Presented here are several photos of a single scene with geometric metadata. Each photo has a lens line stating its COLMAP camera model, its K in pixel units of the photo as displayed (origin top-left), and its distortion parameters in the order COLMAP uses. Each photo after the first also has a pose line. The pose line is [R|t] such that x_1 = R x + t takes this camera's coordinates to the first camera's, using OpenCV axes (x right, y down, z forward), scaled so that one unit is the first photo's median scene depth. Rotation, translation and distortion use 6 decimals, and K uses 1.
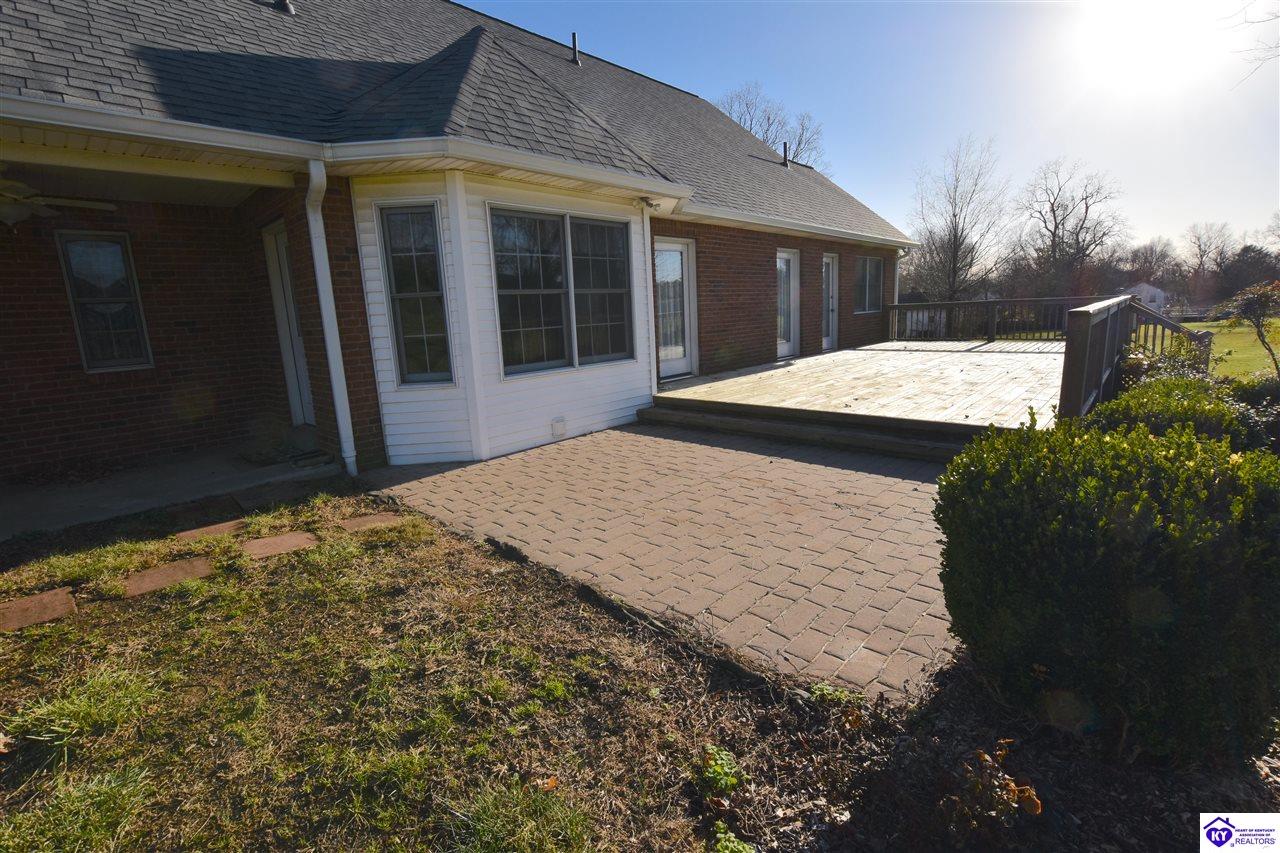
lens RADIAL K [[567.1, 0, 644.6], [0, 567.1, 418.8], [0, 0, 1]] dist [-0.035938, 0.007587]
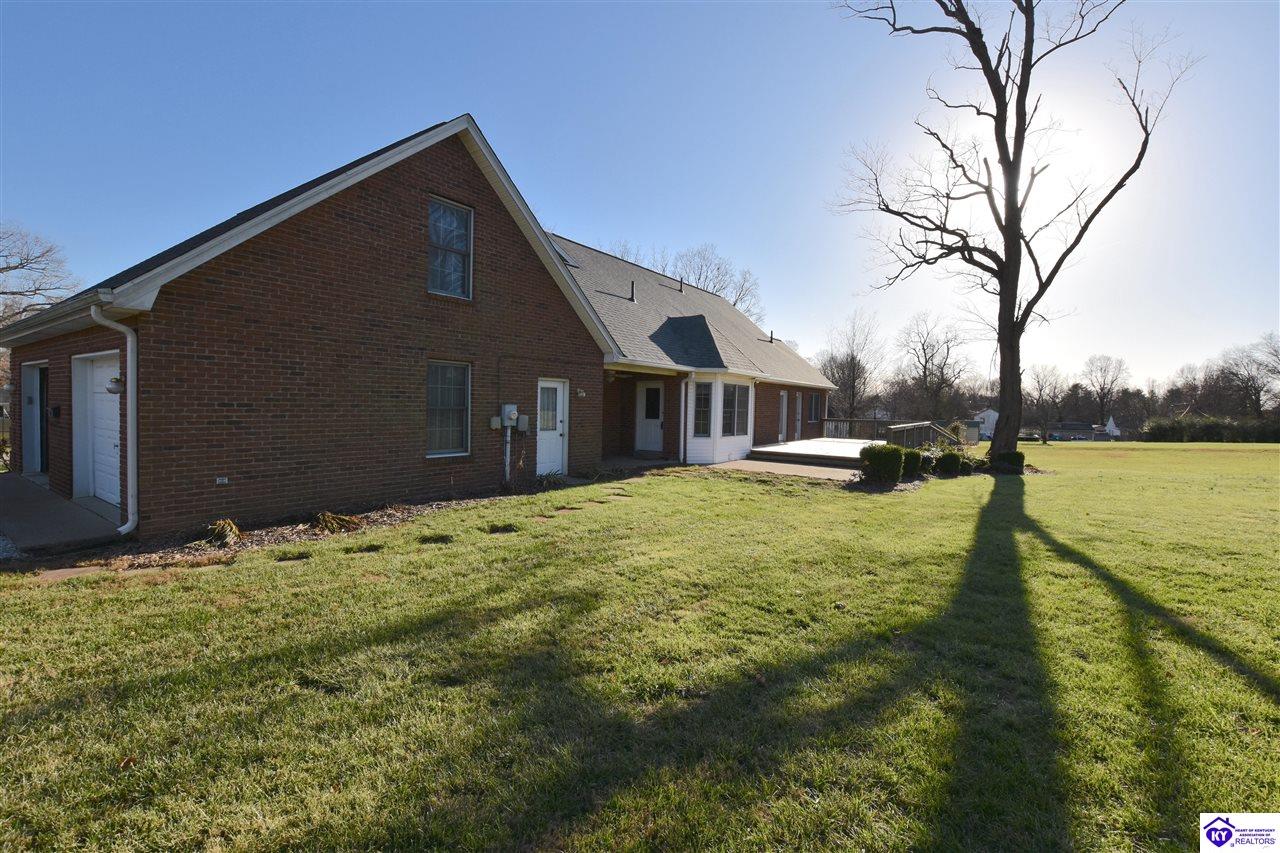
lens RADIAL K [[567.1, 0, 644.6], [0, 567.1, 418.8], [0, 0, 1]] dist [-0.035938, 0.007587]
pose [[0.986734, 0.067885, 0.147471, -0.527654], [-0.043003, 0.985223, -0.165789, 0.167713], [-0.156546, 0.157248, 0.975073, -0.914480]]
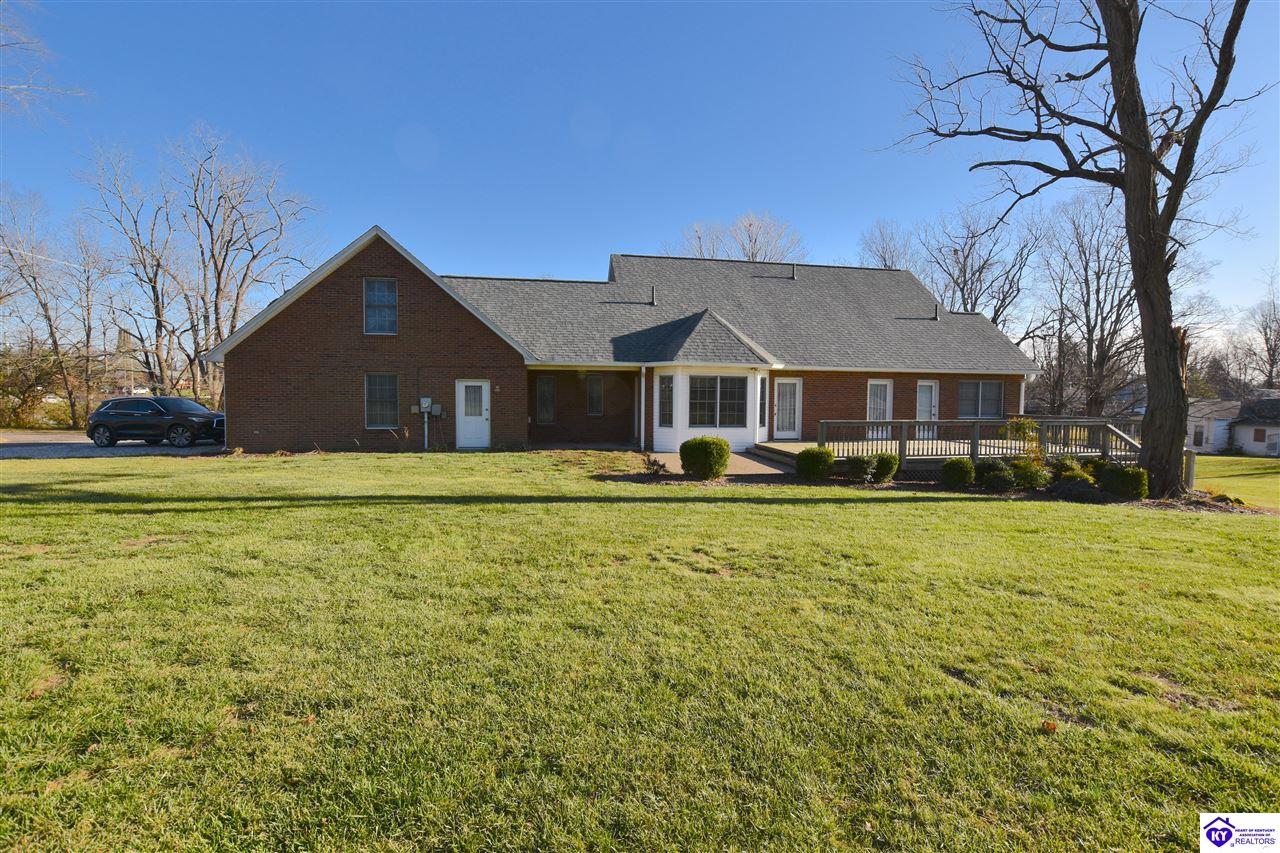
lens RADIAL K [[567.1, 0, 644.6], [0, 567.1, 418.8], [0, 0, 1]] dist [-0.035938, 0.007587]
pose [[0.795270, 0.082380, -0.600632, 0.690141], [-0.159351, 0.984293, -0.075988, 0.074598], [0.584938, 0.156142, 0.795907, -0.790656]]
